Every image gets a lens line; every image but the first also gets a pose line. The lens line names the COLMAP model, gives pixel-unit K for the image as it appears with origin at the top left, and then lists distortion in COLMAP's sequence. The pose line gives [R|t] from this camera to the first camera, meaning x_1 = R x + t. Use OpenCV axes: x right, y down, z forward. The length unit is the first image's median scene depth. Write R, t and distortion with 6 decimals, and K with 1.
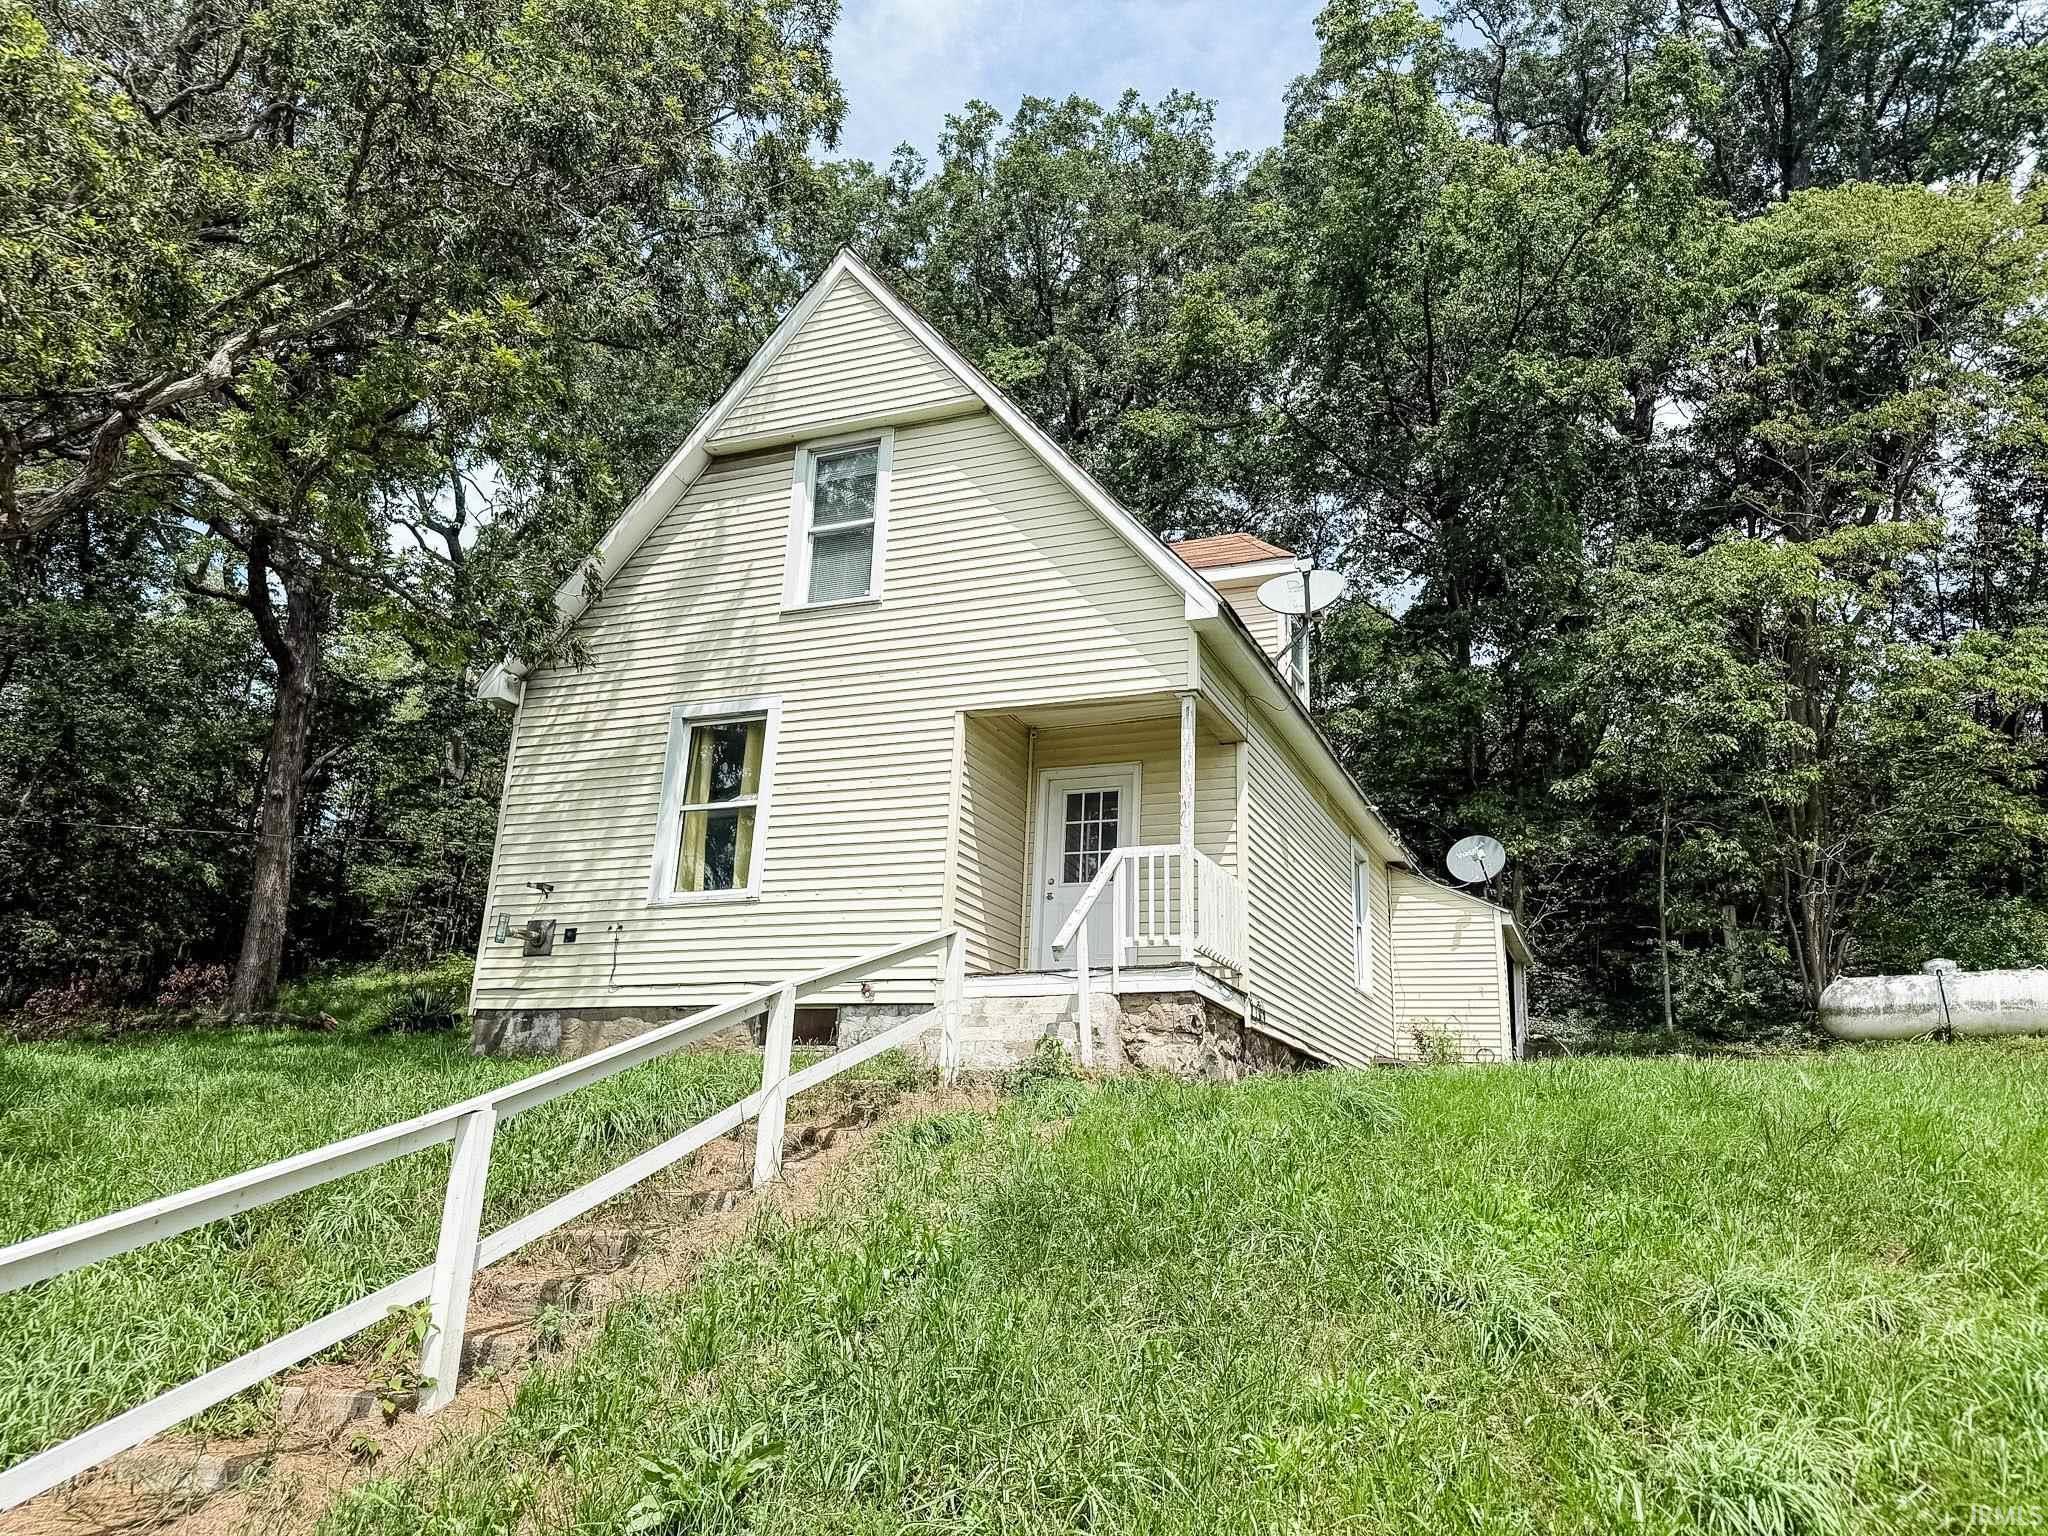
lens RADIAL K [[1452.7, 0, 1024.0], [0, 1452.7, 768.0], [0, 0, 1]] dist [0.175443, -0.213011]
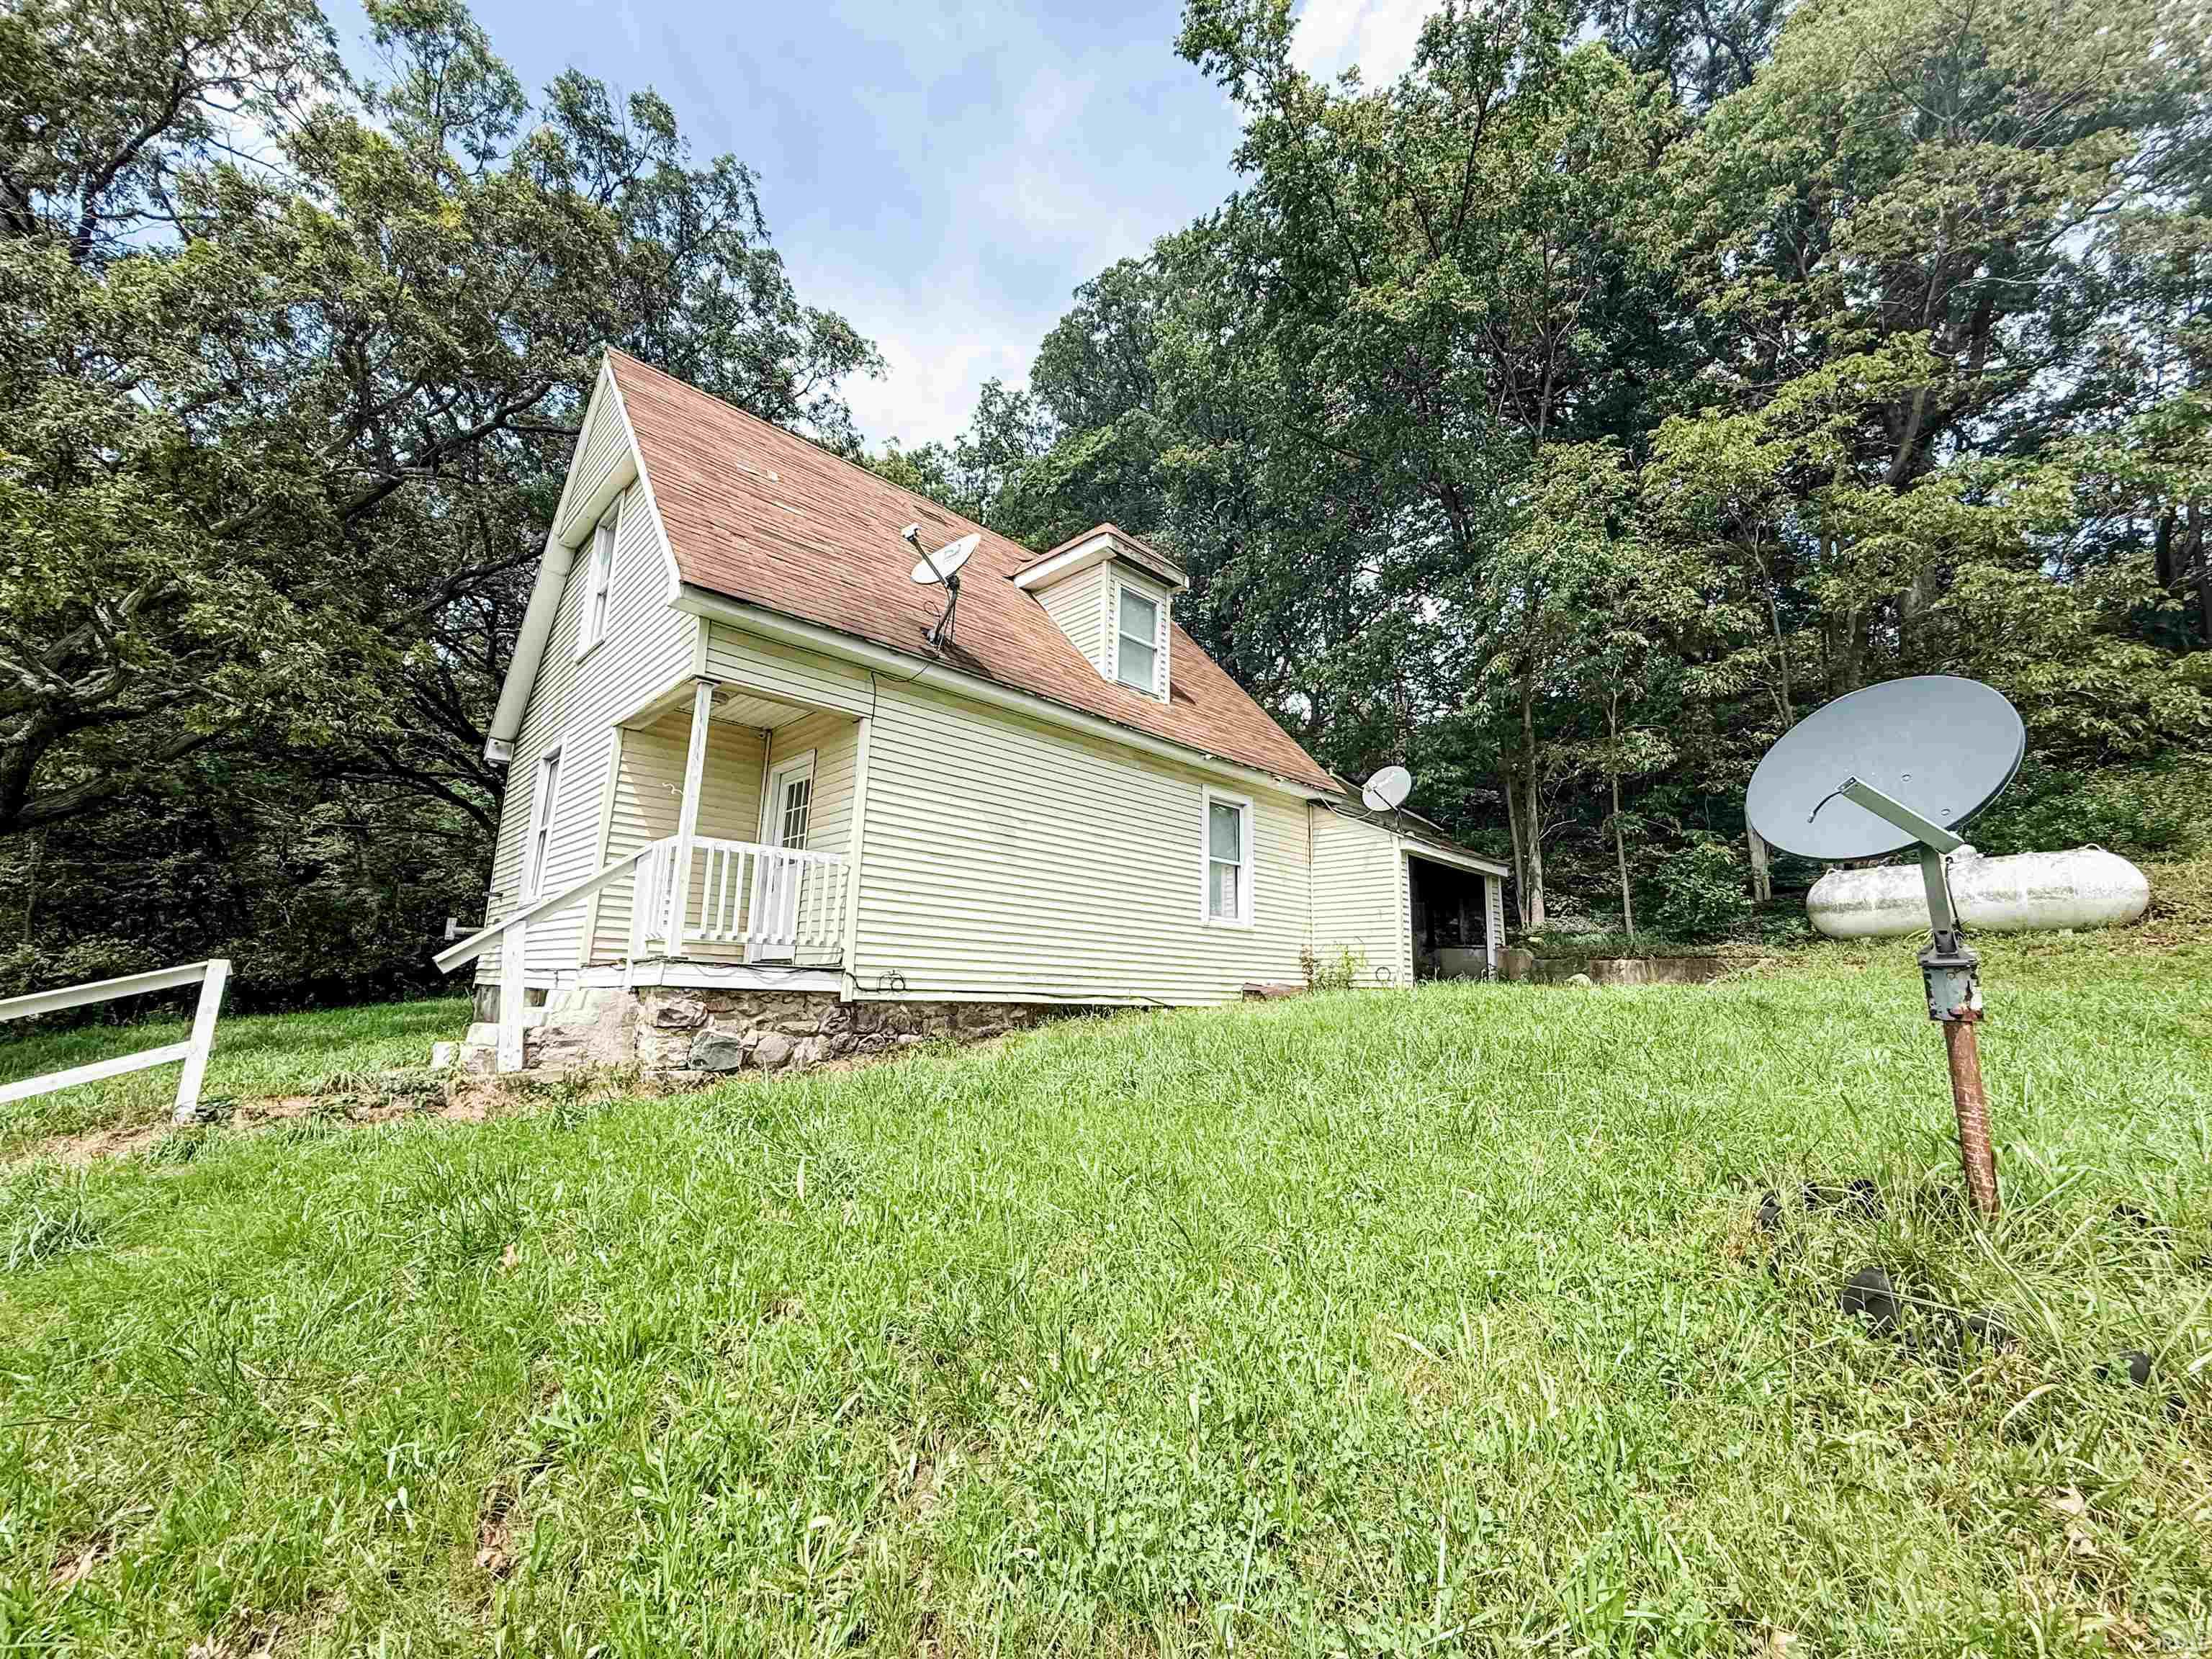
lens RADIAL K [[882.5, 0, 1106.0], [0, 882.5, 829.5], [0, 0, 1]] dist [-0.002433, -0.000007]
pose [[0.928612, -0.099885, -0.357355, 0.482095], [0.128625, 0.990024, 0.057518, 0.043215], [0.348044, -0.099377, 0.932196, 0.516498]]
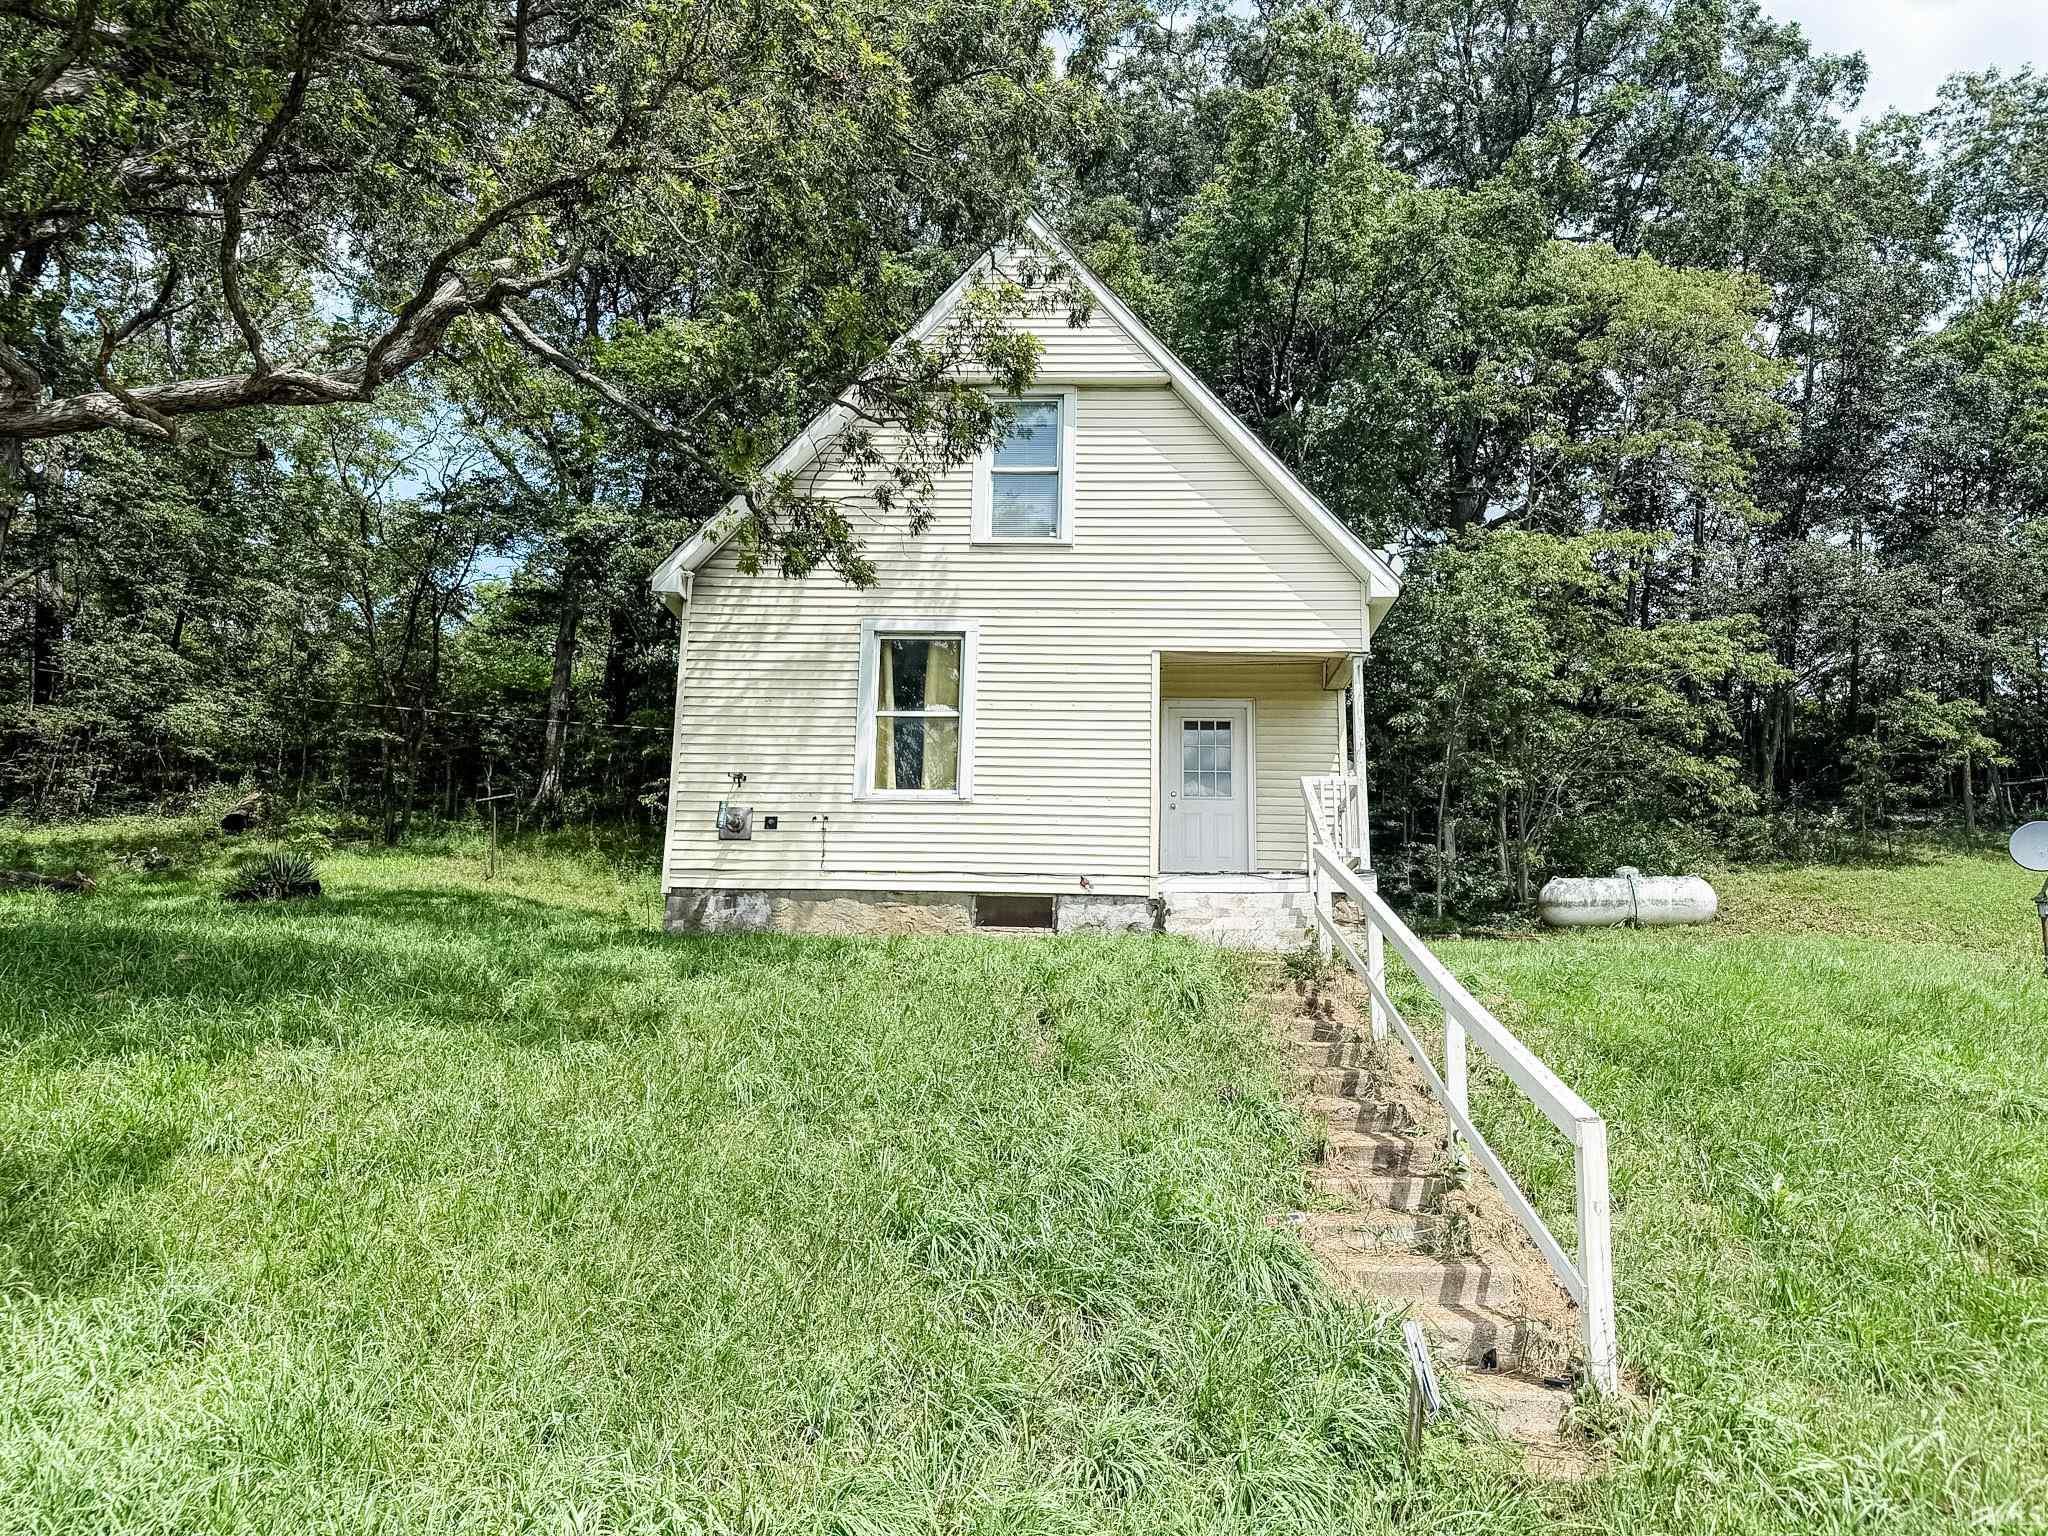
lens RADIAL K [[1452.7, 0, 1024.0], [0, 1452.7, 768.0], [0, 0, 1]] dist [0.175443, -0.213011]
pose [[0.937227, 0.049407, 0.345201, -0.502333], [-0.079063, 0.994240, 0.072356, -0.019707], [-0.339638, -0.095106, 0.935735, -0.069074]]
